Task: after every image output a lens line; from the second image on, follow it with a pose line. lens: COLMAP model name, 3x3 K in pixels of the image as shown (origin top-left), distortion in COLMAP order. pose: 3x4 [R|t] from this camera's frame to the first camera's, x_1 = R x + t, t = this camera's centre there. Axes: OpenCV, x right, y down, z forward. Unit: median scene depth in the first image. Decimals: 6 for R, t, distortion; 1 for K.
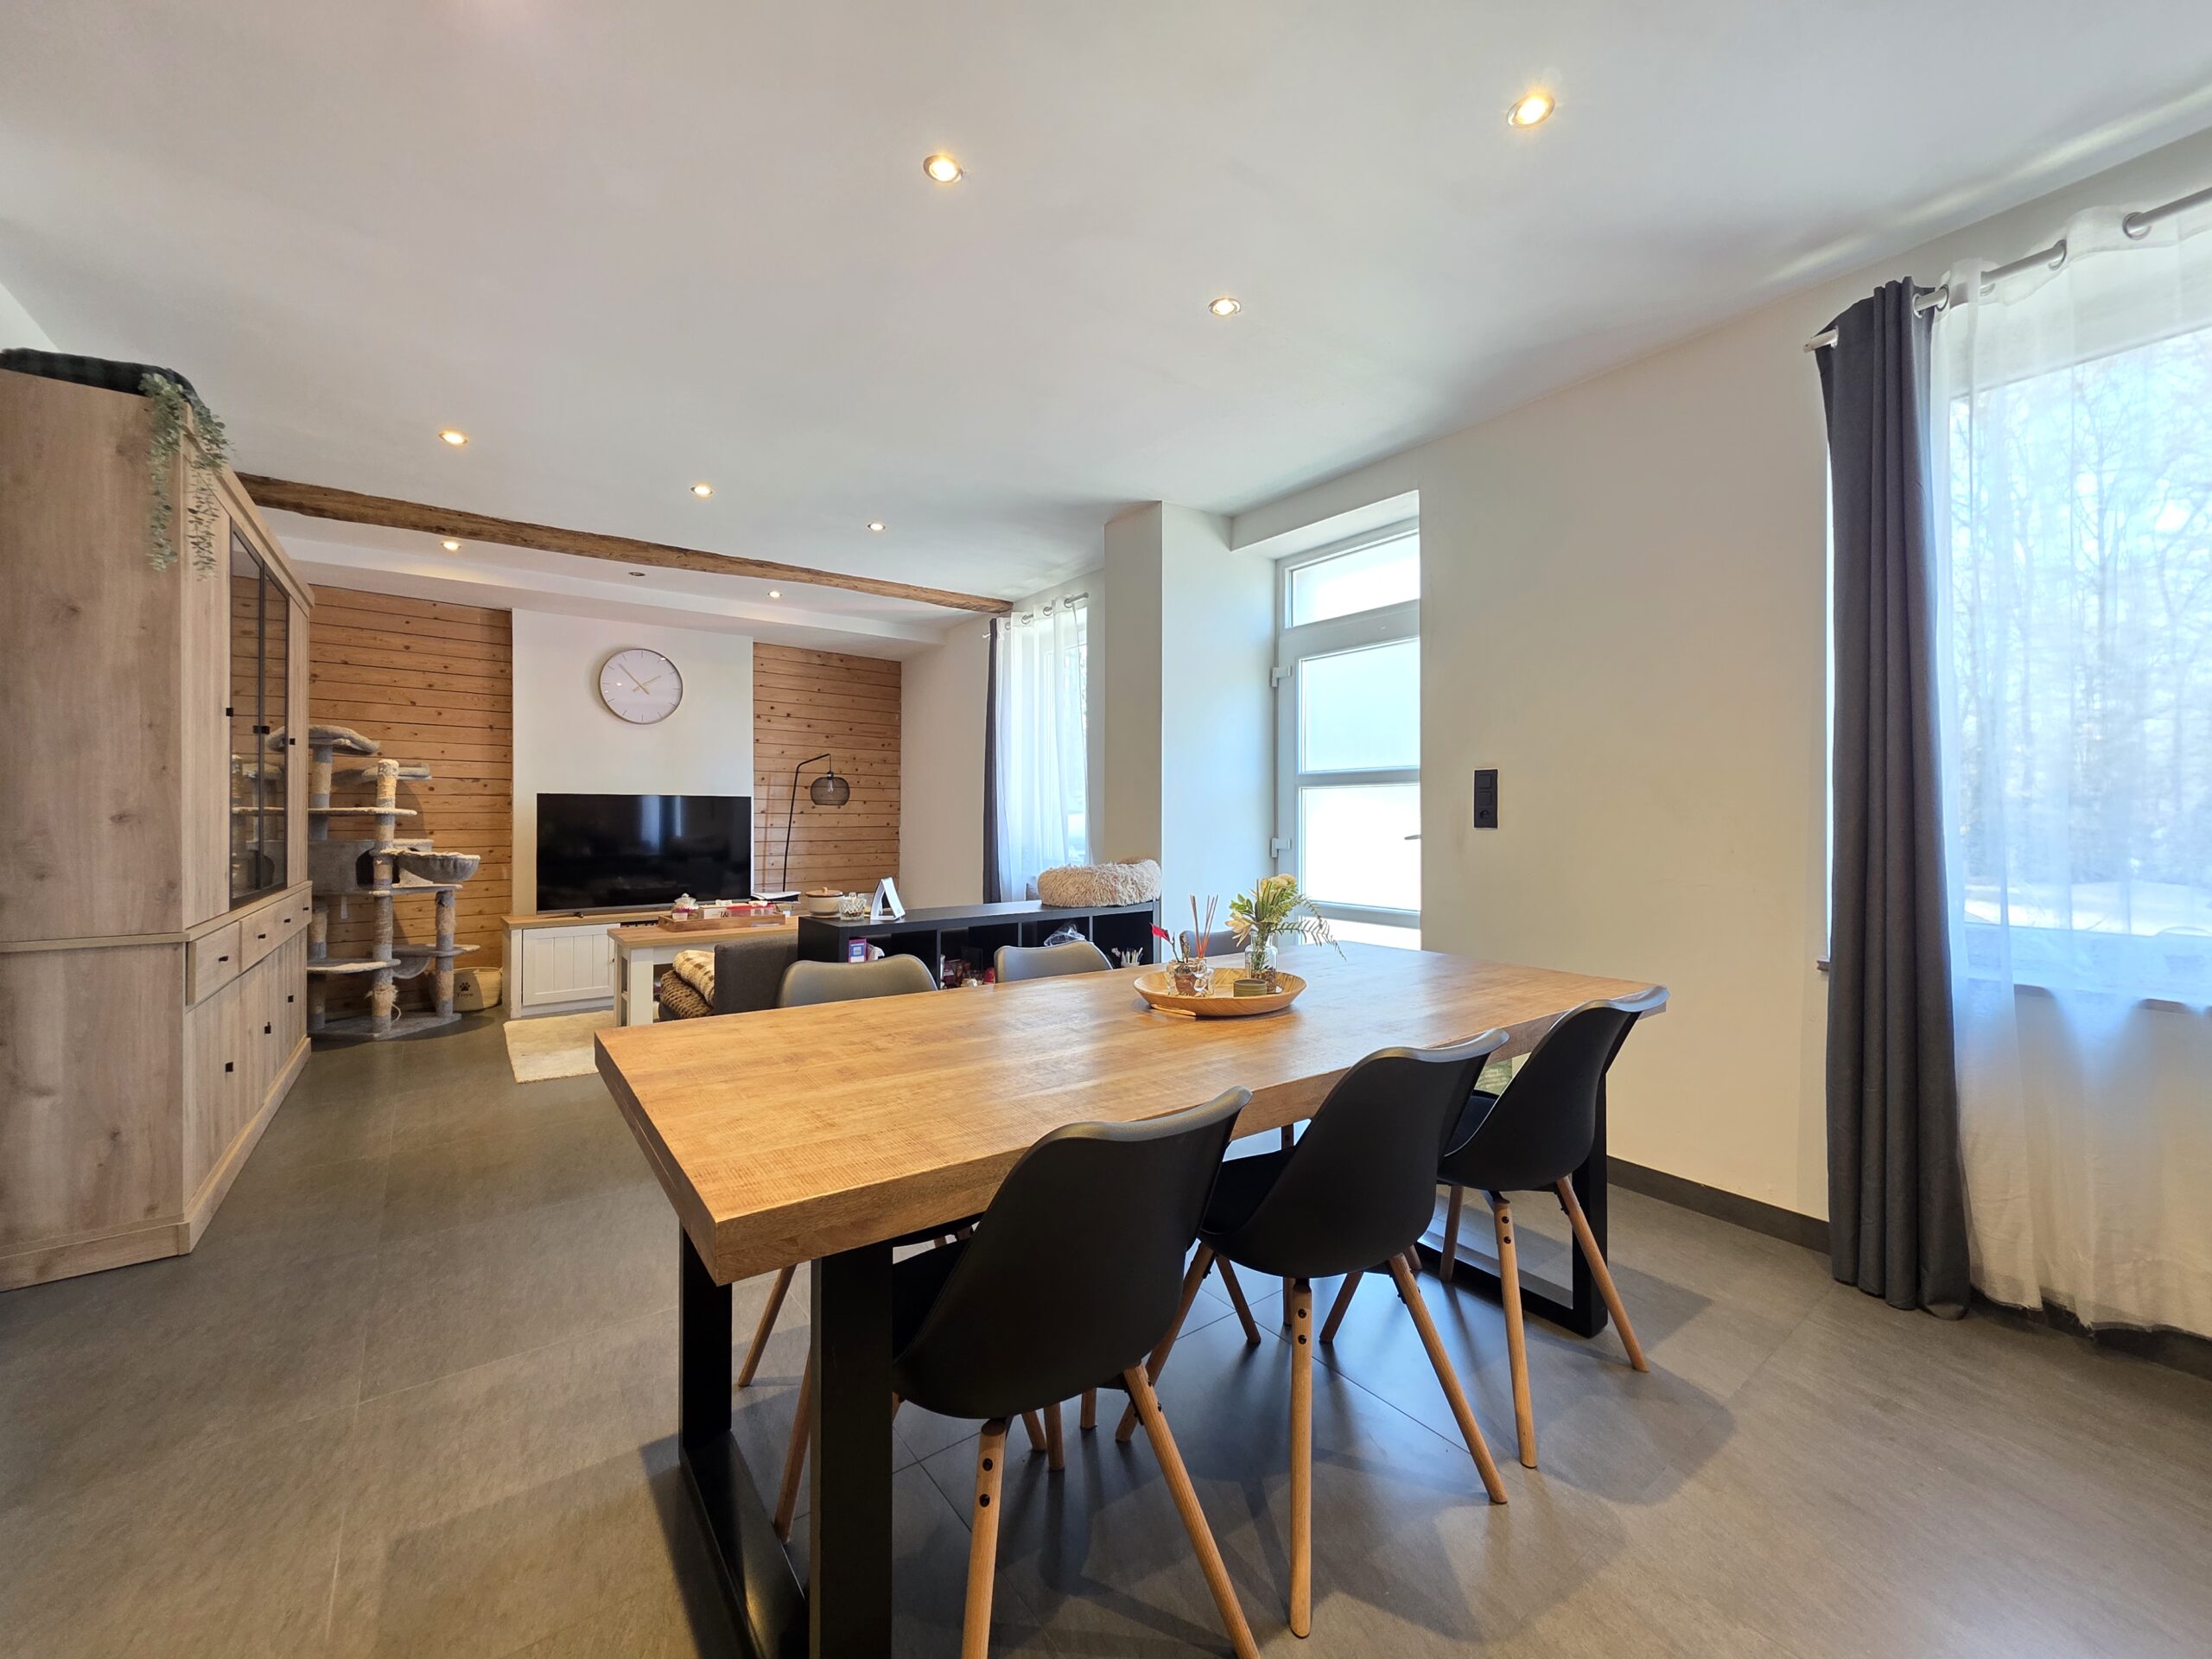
lens RADIAL K [[884.6, 0, 1104.3], [0, 884.6, 816.7], [0, 0, 1]] dist [0.000538, -0.000367]
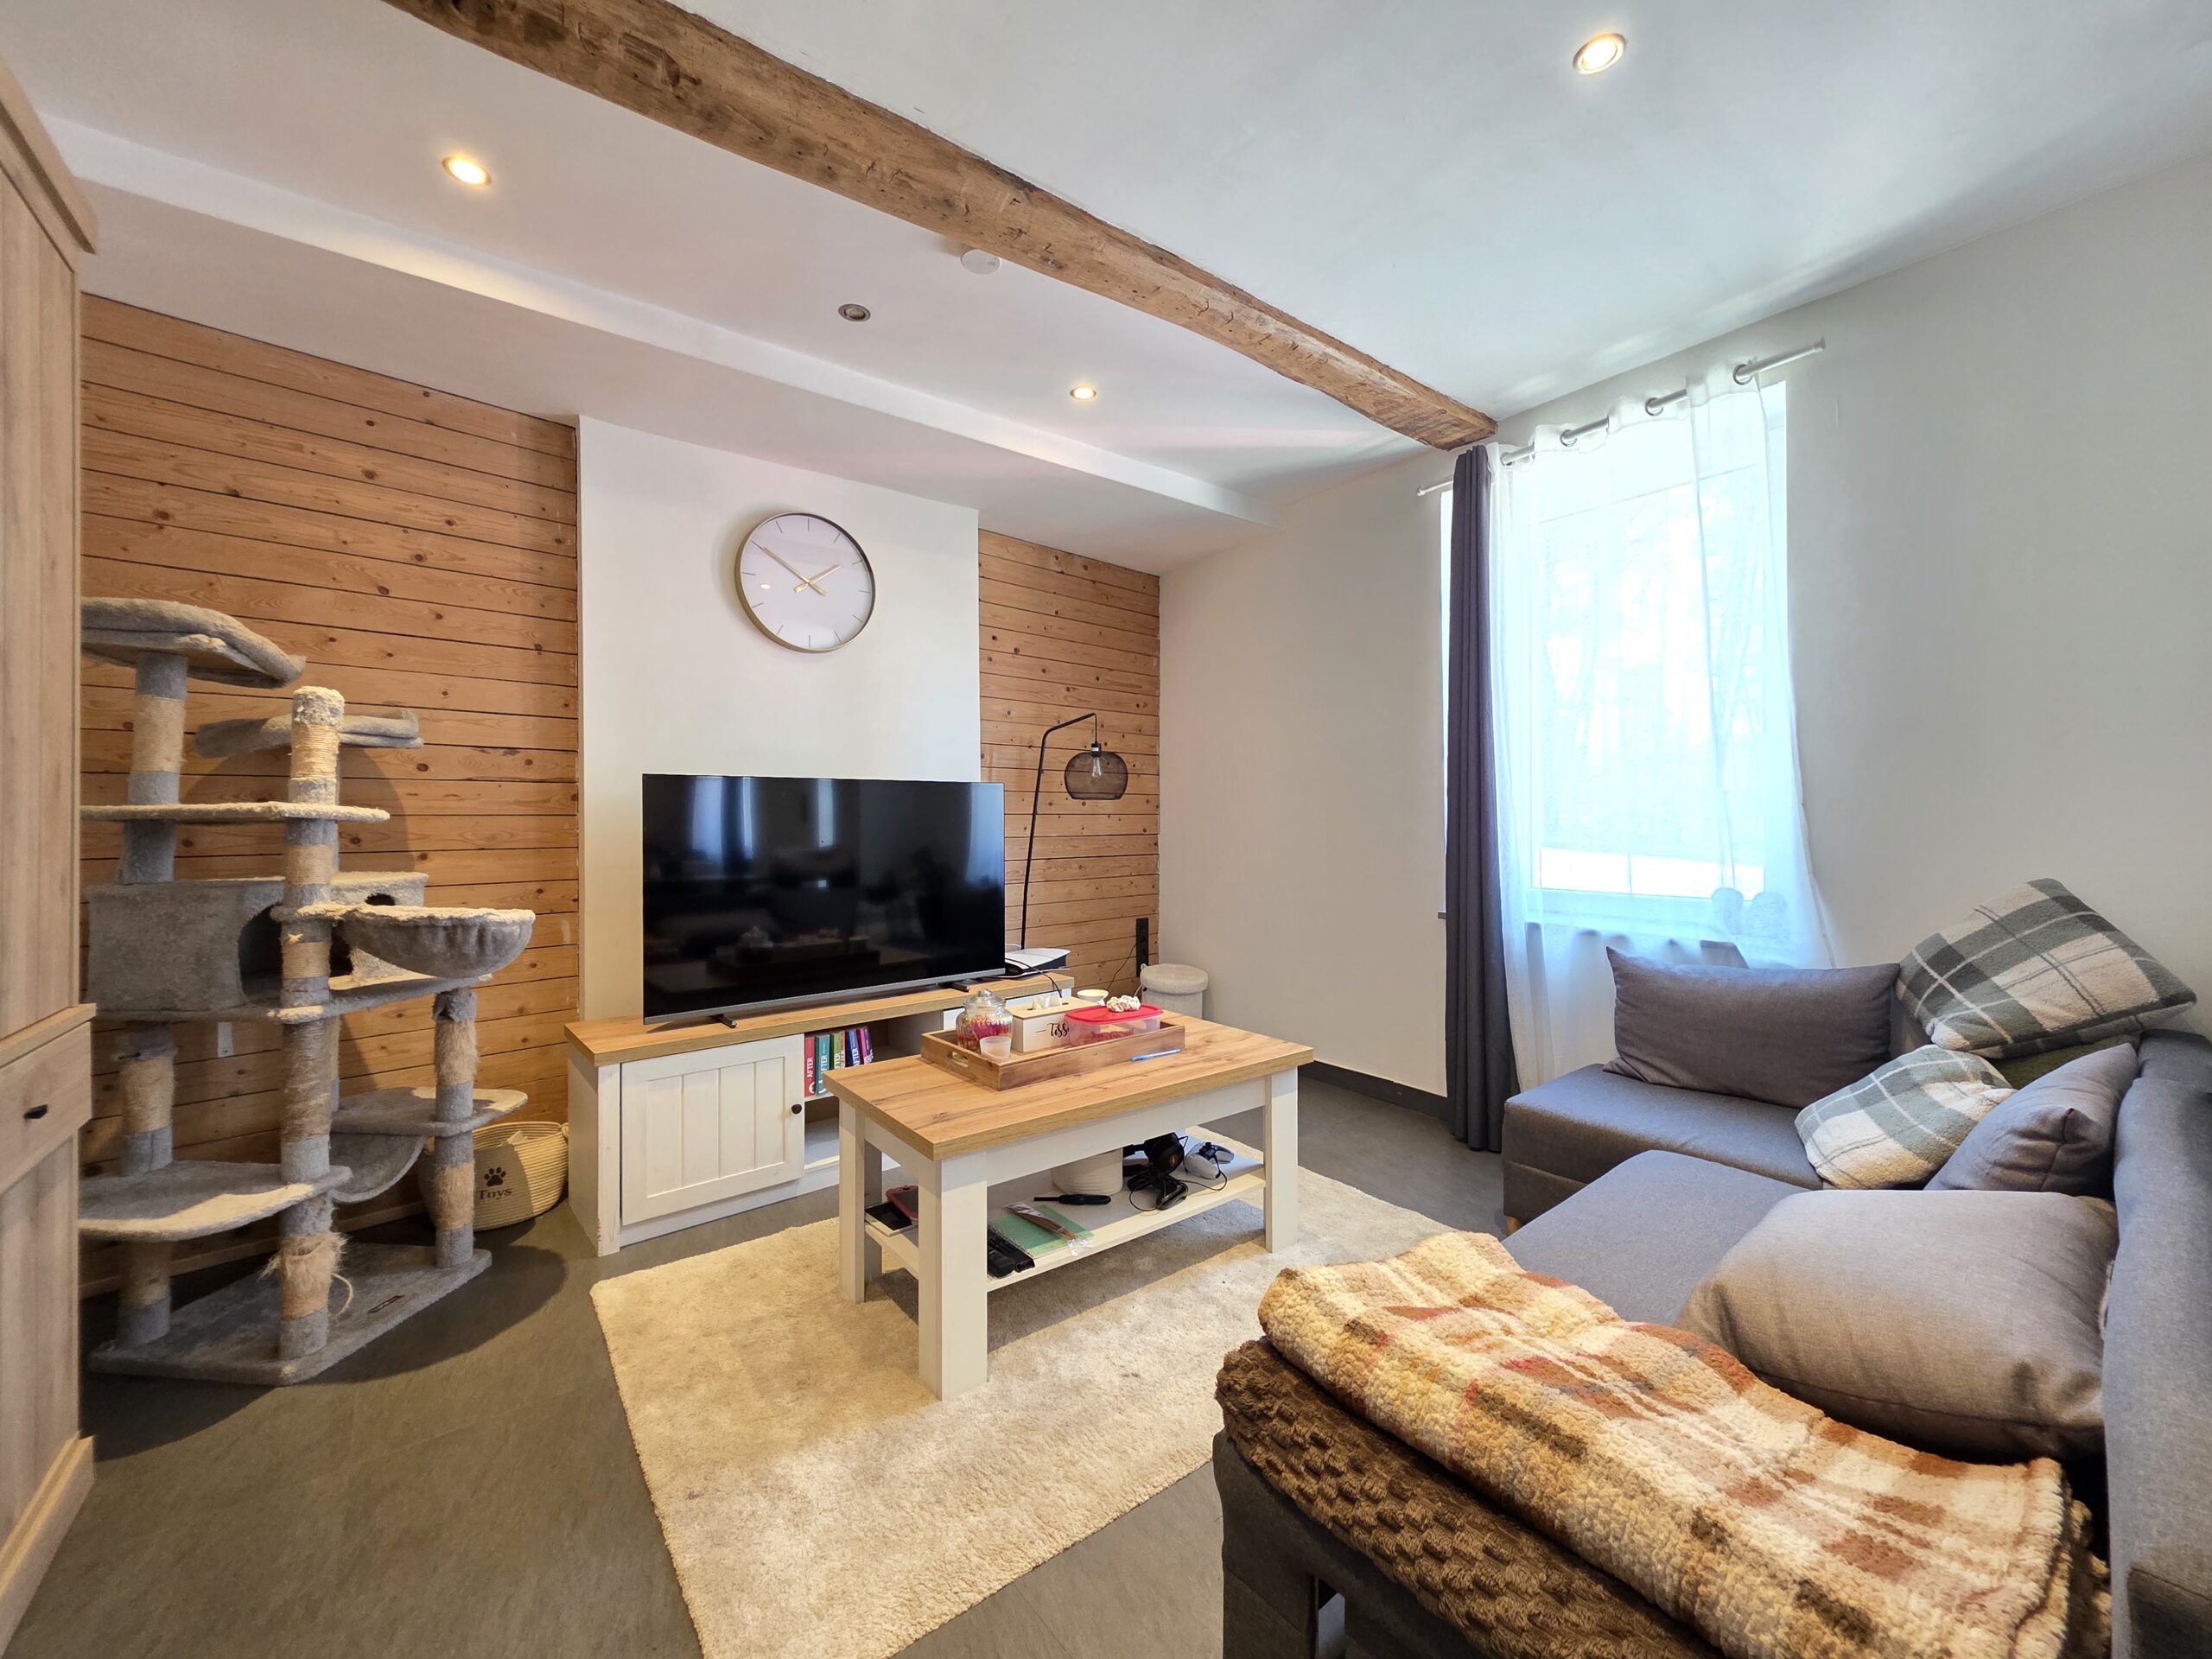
lens RADIAL K [[884.6, 0, 1106.7], [0, 884.6, 816.7], [0, 0, 1]] dist [0.000538, -0.000367]
pose [[0.999947, -0.007148, 0.007424, -0.433803], [0.007156, 0.999974, -0.000993, -0.001090], [-0.007417, 0.001046, 0.999972, 0.570878]]
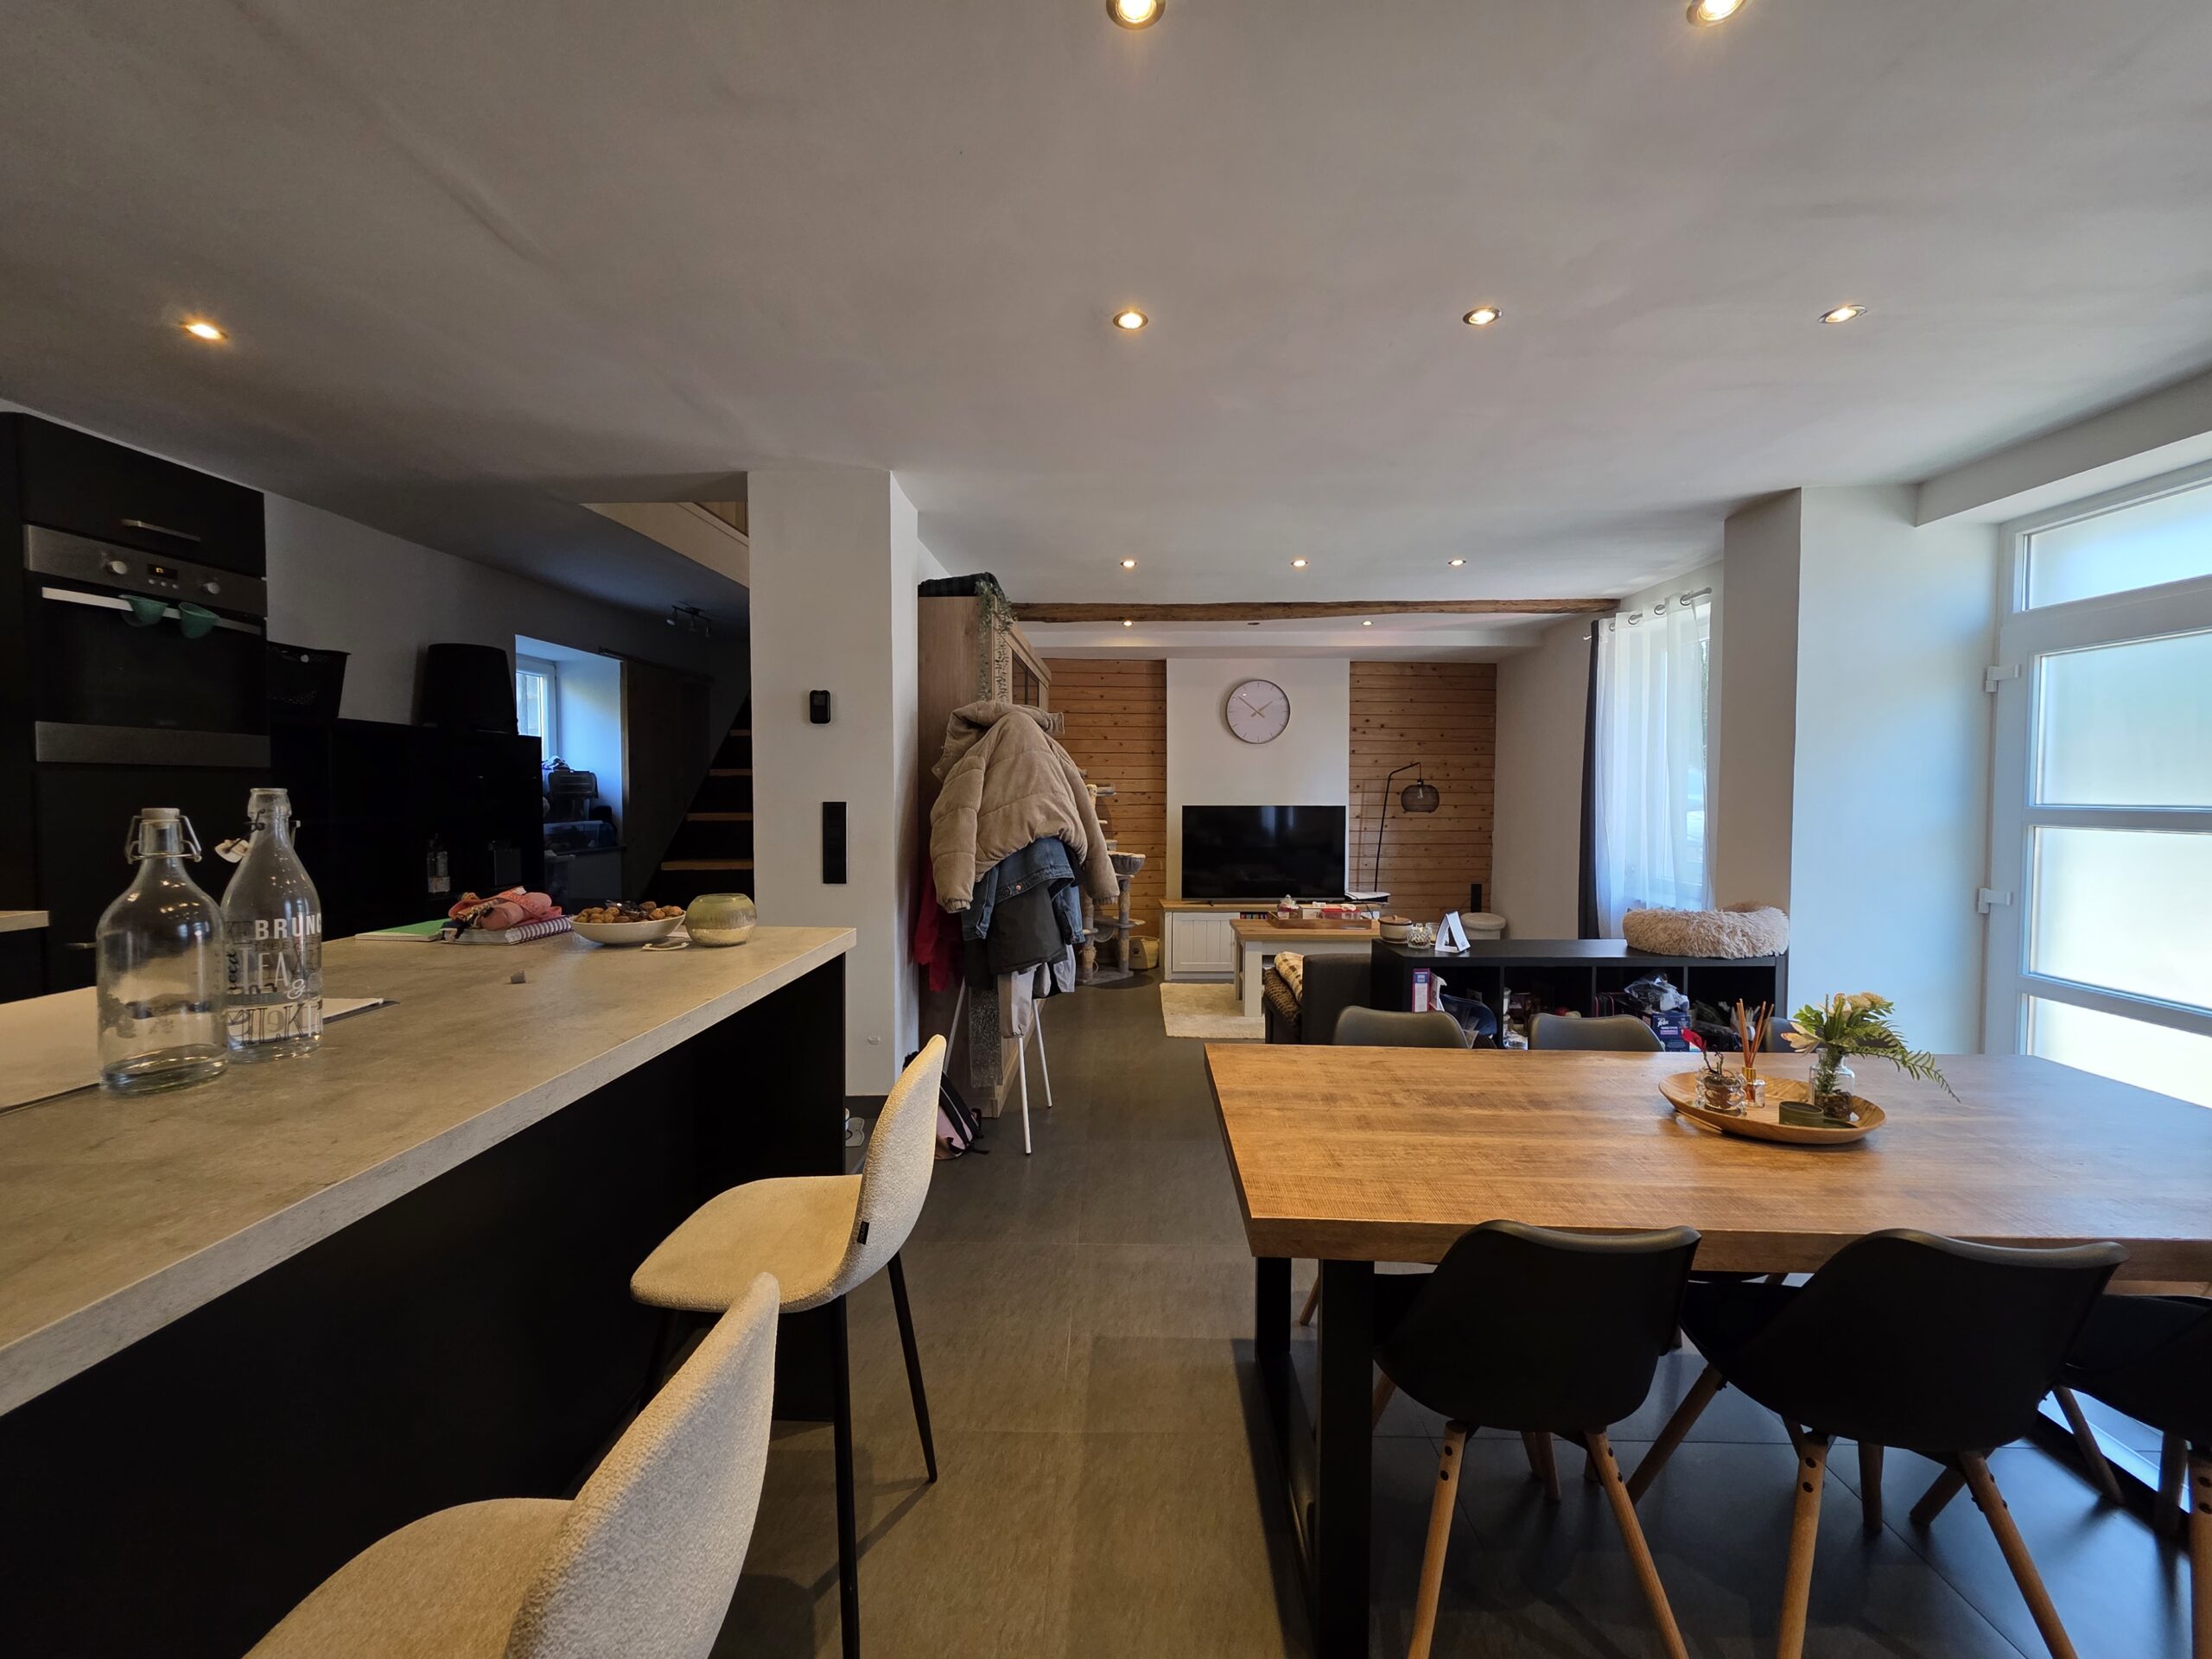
lens RADIAL K [[884.6, 0, 1100.0], [0, 884.6, 816.5], [0, 0, 1]] dist [0.000538, -0.000367]
pose [[0.784604, 0.020380, -0.619663, 0.058101], [-0.000538, 0.999482, 0.032191, -0.057442], [0.619997, -0.024924, 0.784208, -0.075022]]
